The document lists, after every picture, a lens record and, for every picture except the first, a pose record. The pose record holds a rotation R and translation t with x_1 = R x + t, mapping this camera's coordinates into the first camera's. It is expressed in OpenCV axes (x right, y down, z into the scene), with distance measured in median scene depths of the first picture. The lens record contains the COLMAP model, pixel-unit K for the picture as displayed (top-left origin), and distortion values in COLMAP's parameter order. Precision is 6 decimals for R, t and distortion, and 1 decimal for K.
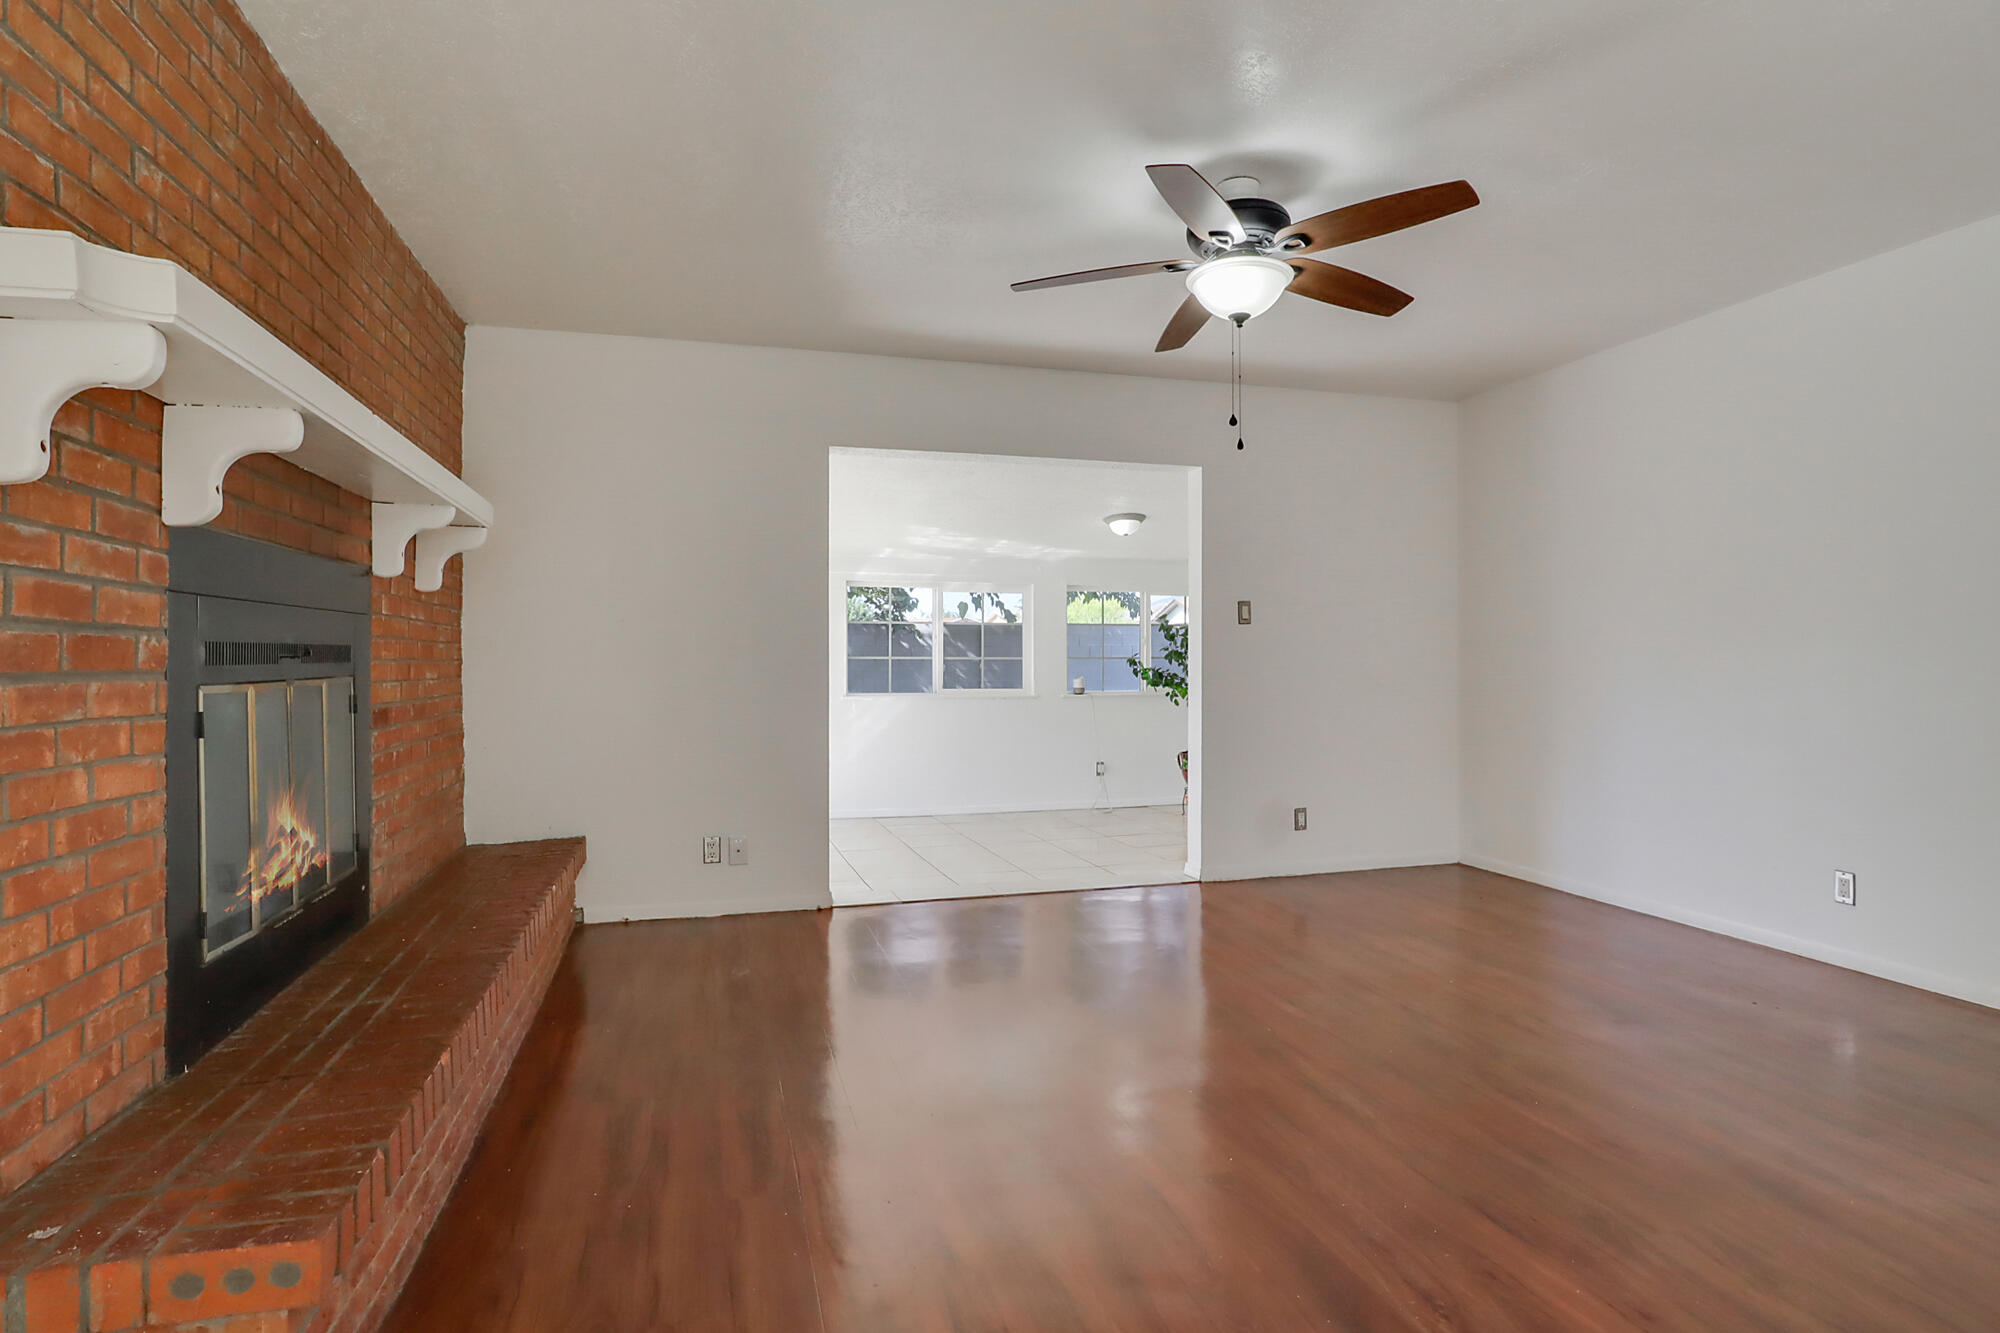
lens RADIAL K [[1017.6, 0, 981.6], [0, 1017.6, 660.8], [0, 0, 1]] dist [-0.023476, 0.004483]
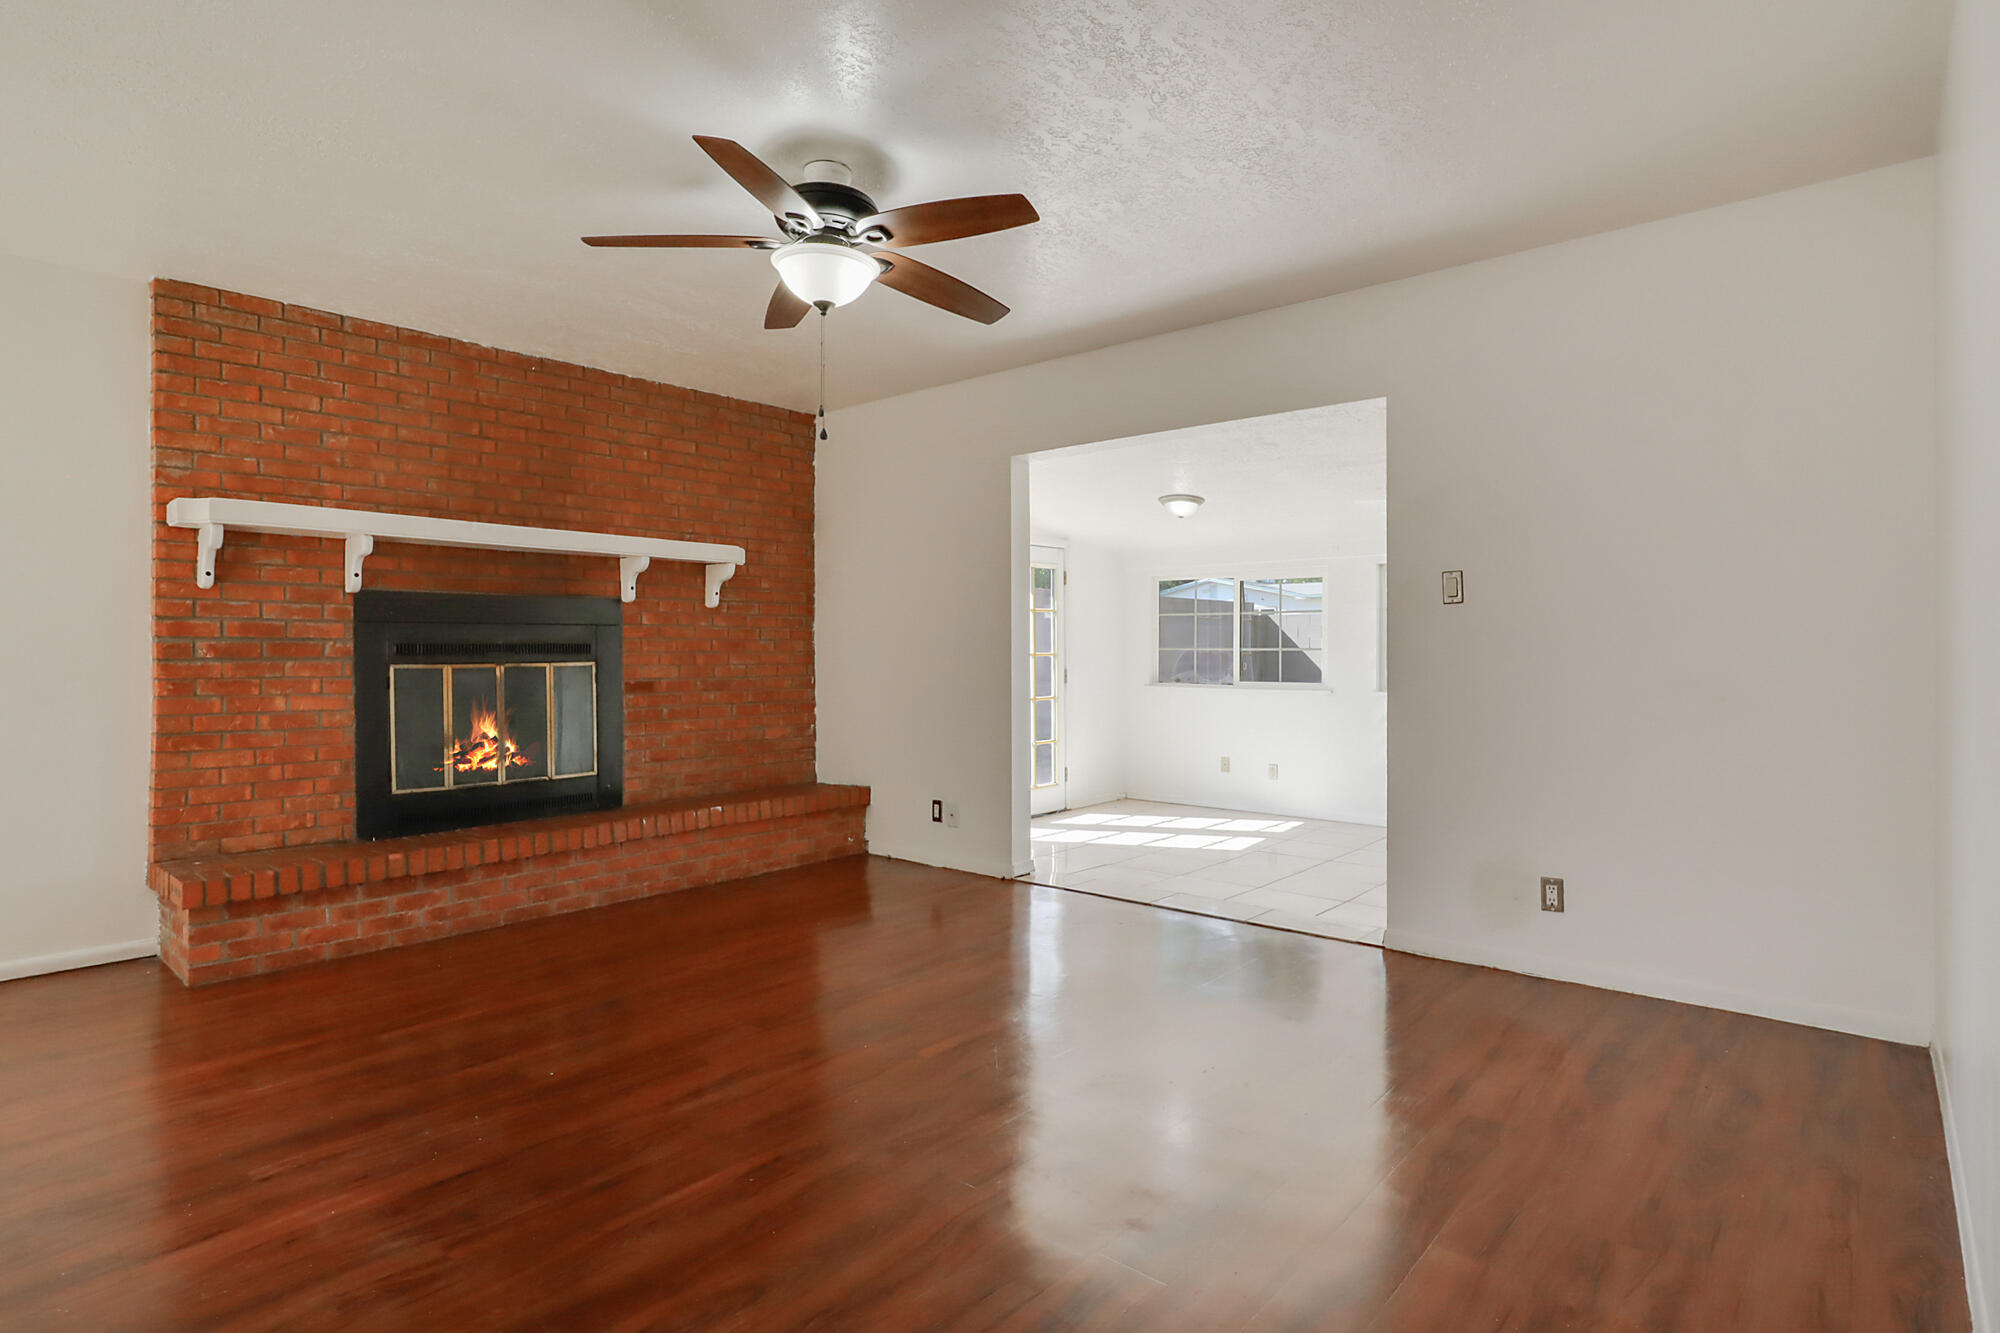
lens RADIAL K [[1017.6, 0, 989.0], [0, 1017.6, 651.4], [0, 0, 1]] dist [-0.023476, 0.004483]
pose [[0.552183, 0.000236, -0.833723, 1.213036], [-0.000511, 1.000000, -0.000055, -0.002746], [0.833723, 0.000456, 0.552183, 0.613529]]
